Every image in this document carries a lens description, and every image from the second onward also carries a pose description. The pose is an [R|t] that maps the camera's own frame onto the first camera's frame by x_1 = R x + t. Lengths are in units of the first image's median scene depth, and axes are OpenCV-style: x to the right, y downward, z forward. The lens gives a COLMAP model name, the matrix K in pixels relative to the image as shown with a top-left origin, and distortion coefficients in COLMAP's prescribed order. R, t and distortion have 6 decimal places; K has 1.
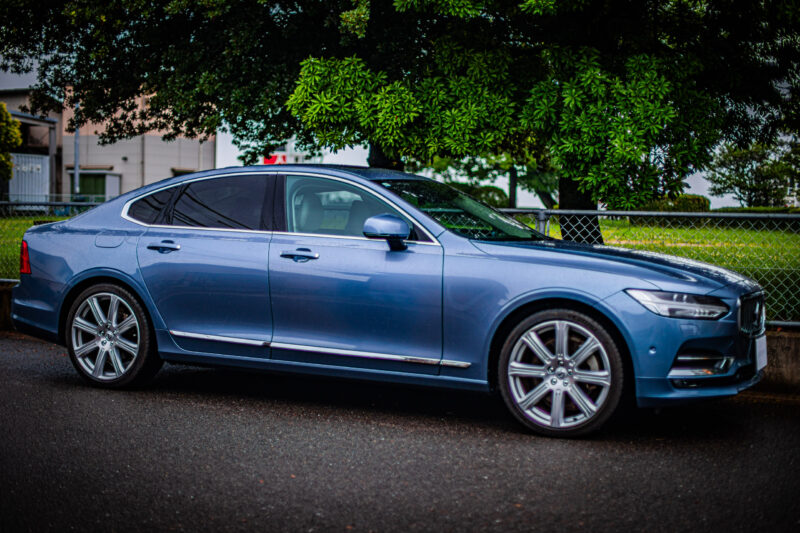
lens RADIAL K [[1197.1, 0, 399.1], [0, 1197.1, 266.6], [0, 0, 1]] dist [-0.148931, 0.000000]
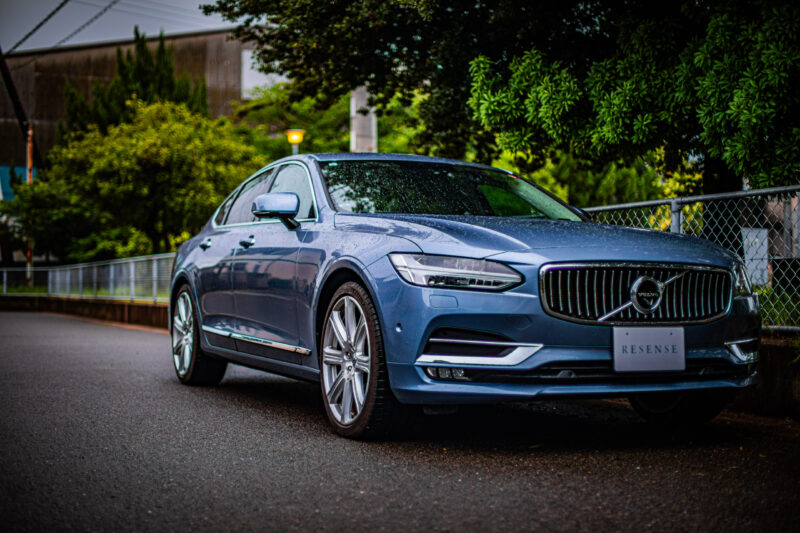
lens RADIAL K [[1197.1, 0, 401.9], [0, 1197.1, 261.0], [0, 0, 1]] dist [-0.148931, 0.000000]
pose [[0.749578, -0.032618, -0.661112, 0.711891], [-0.023001, 0.996898, -0.075264, 0.082640], [0.661516, 0.071622, 0.746503, 0.394861]]
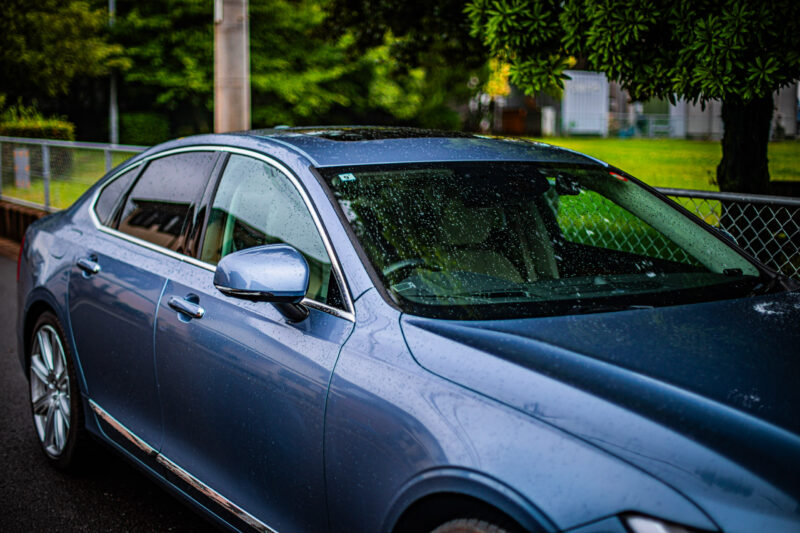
lens RADIAL K [[1197.1, 0, 395.2], [0, 1197.1, 285.9], [0, 0, 1]] dist [-0.148931, 0.000000]
pose [[0.845631, 0.068718, -0.529326, 0.319265], [-0.024370, 0.995615, 0.090320, -0.074719], [0.533212, -0.063478, 0.843597, 0.643378]]
